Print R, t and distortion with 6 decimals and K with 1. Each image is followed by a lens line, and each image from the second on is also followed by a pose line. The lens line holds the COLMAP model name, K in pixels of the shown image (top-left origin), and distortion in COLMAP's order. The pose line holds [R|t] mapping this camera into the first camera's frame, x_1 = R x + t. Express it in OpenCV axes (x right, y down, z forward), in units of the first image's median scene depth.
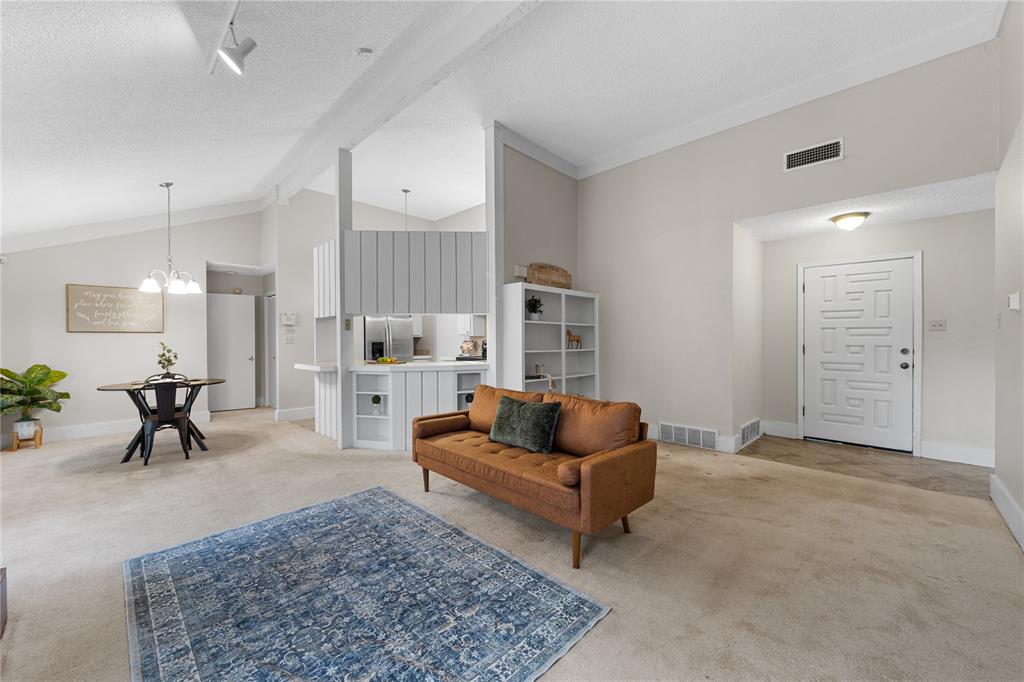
lens RADIAL K [[401.4, 0, 513.6], [0, 401.4, 341.9], [0, 0, 1]] dist [0.008965, -0.002448]
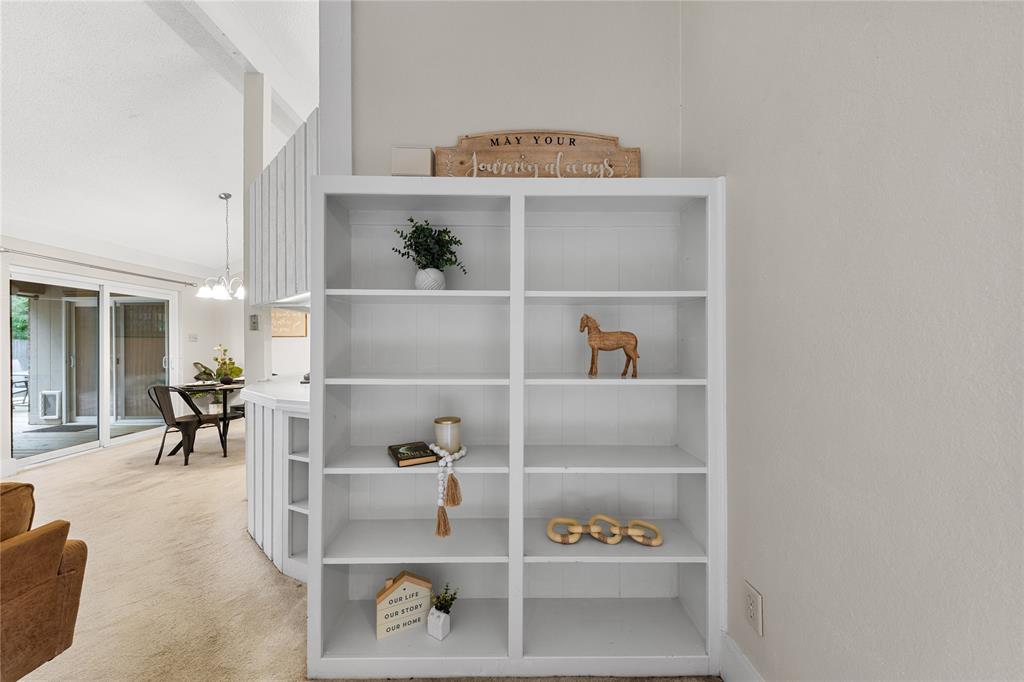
lens RADIAL K [[362.0, 0, 508.0], [0, 362.0, 343.7], [0, 0, 1]] dist [0.002484, -0.000455]
pose [[0.696302, 0.003906, -0.717738, 0.385247], [-0.002783, 0.999992, 0.002742, -0.009867], [0.717743, 0.000088, 0.696308, 0.975091]]
